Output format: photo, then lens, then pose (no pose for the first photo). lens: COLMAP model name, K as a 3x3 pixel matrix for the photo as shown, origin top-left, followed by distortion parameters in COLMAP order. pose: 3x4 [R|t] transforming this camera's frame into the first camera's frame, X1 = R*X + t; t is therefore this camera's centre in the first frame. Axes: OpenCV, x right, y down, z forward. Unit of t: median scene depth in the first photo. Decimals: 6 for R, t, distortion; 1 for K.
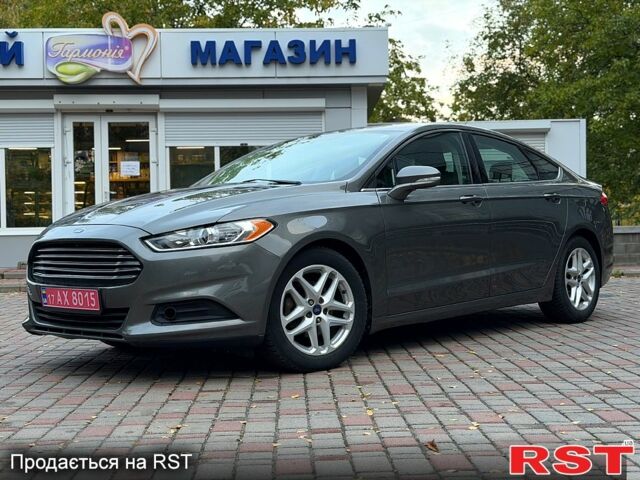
lens RADIAL K [[896.6, 0, 320.0], [0, 896.6, 240.0], [0, 0, 1]] dist [0.130538, 0.030113]
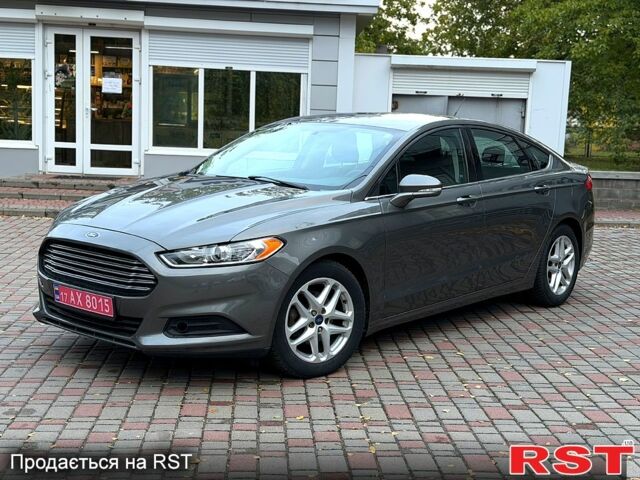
lens RADIAL K [[893.7, 0, 320.0], [0, 893.7, 240.0], [0, 0, 1]] dist [0.155879, -0.143623]
pose [[0.997908, 0.049946, 0.041039, -0.049197], [-0.054659, 0.990880, 0.123164, -0.141909], [-0.034513, -0.125150, 0.991537, -0.028023]]
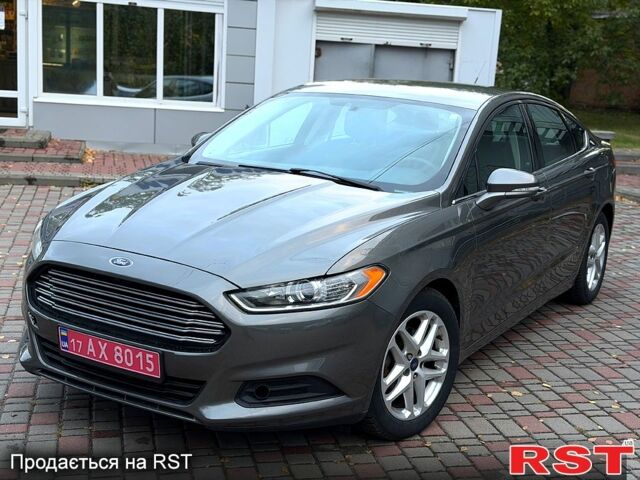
lens RADIAL K [[893.7, 0, 320.0], [0, 893.7, 240.0], [0, 0, 1]] dist [0.155879, -0.143623]
pose [[0.976878, 0.036728, 0.210619, -0.258135], [-0.075972, 0.980472, 0.181393, -0.171290], [-0.199844, -0.193200, 0.960592, 0.252713]]
